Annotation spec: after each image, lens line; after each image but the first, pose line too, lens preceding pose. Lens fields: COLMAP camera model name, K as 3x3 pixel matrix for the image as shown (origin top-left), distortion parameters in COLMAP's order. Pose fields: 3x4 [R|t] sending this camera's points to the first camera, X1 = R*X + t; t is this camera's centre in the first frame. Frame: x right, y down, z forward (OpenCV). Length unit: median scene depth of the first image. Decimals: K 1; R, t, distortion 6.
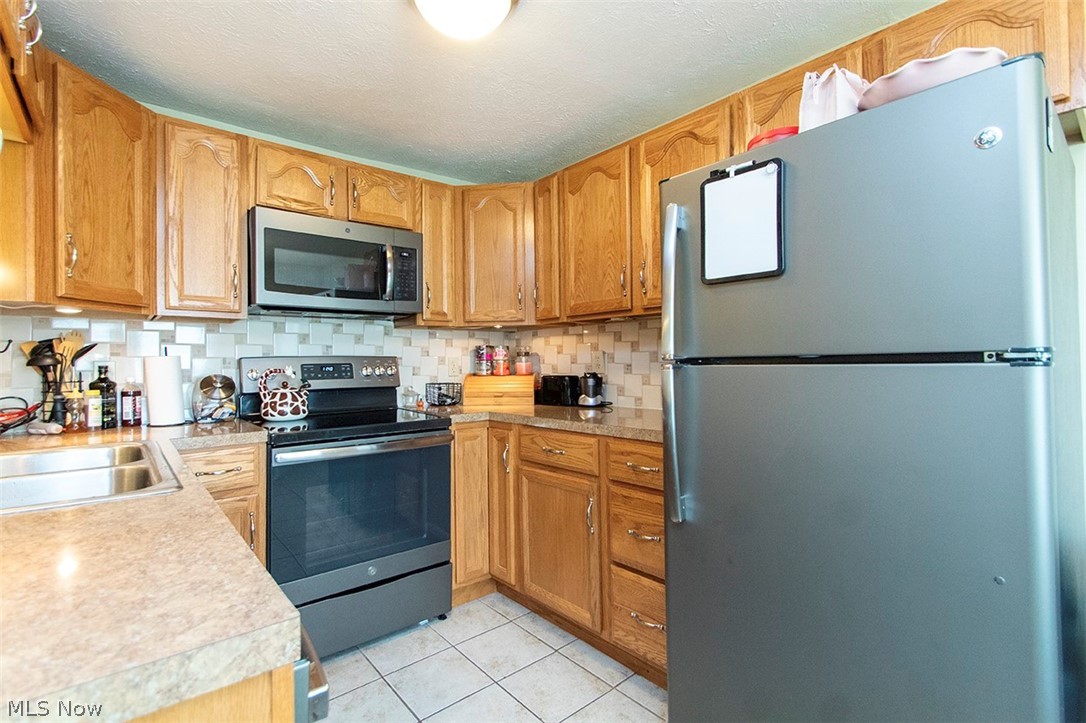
lens RADIAL K [[505.9, 0, 529.5], [0, 505.9, 357.6], [0, 0, 1]] dist [0.000462, 0.000665]
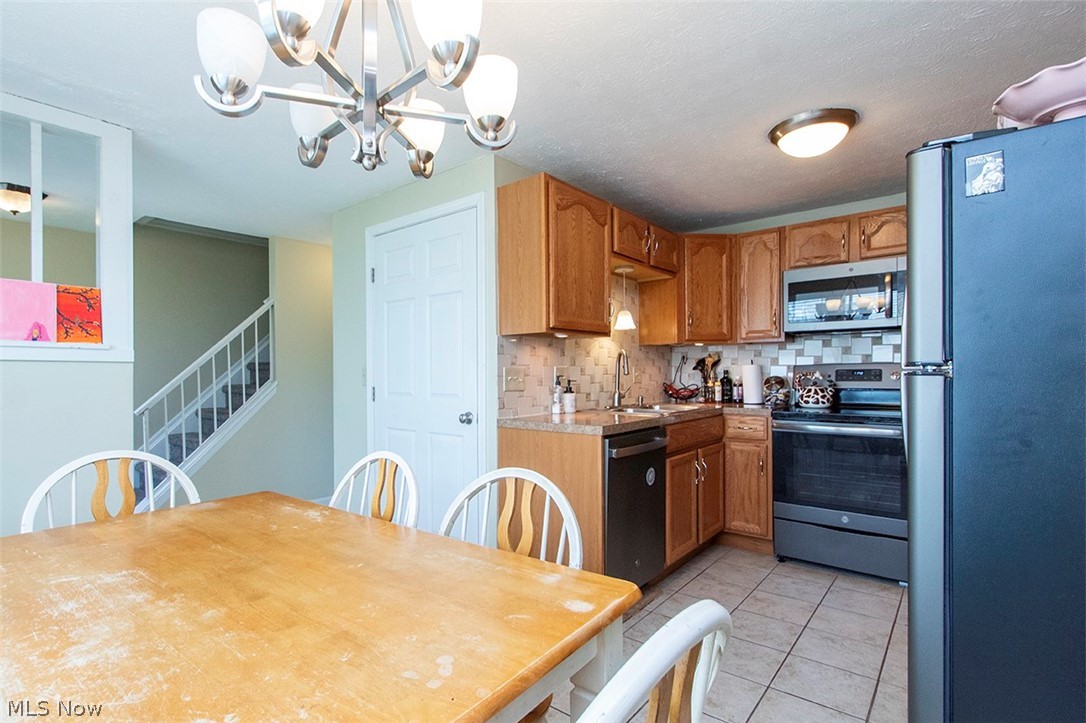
lens RADIAL K [[531.5, 0, 523.1], [0, 531.5, 372.5], [0, 0, 1]] dist [-0.000971, -0.000042]
pose [[0.188850, 0.009852, -0.981957, 0.942901], [0.013257, 0.999833, 0.012581, -0.009868], [0.981916, -0.015394, 0.188688, -0.130872]]
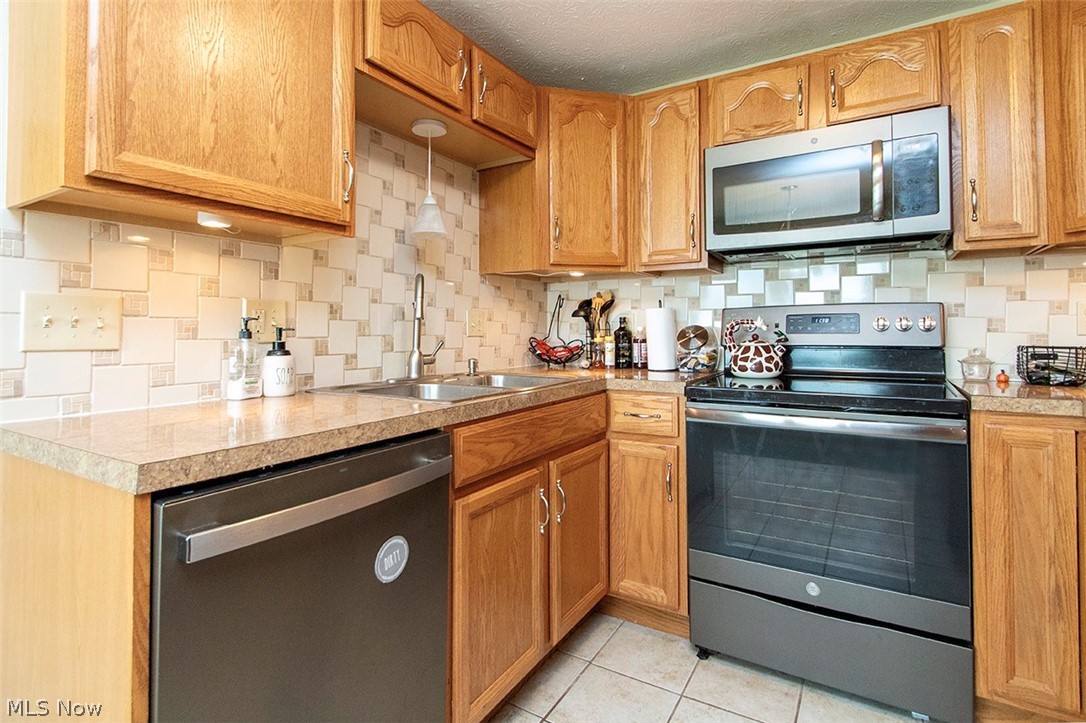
lens RADIAL K [[539.1, 0, 539.7], [0, 539.1, 318.3], [0, 0, 1]] dist [0.000755, -0.000148]
pose [[0.325397, -0.011951, -0.945502, 0.312201], [0.008154, 0.999918, -0.009832, 0.028413], [0.945542, -0.004510, 0.325468, 0.363922]]
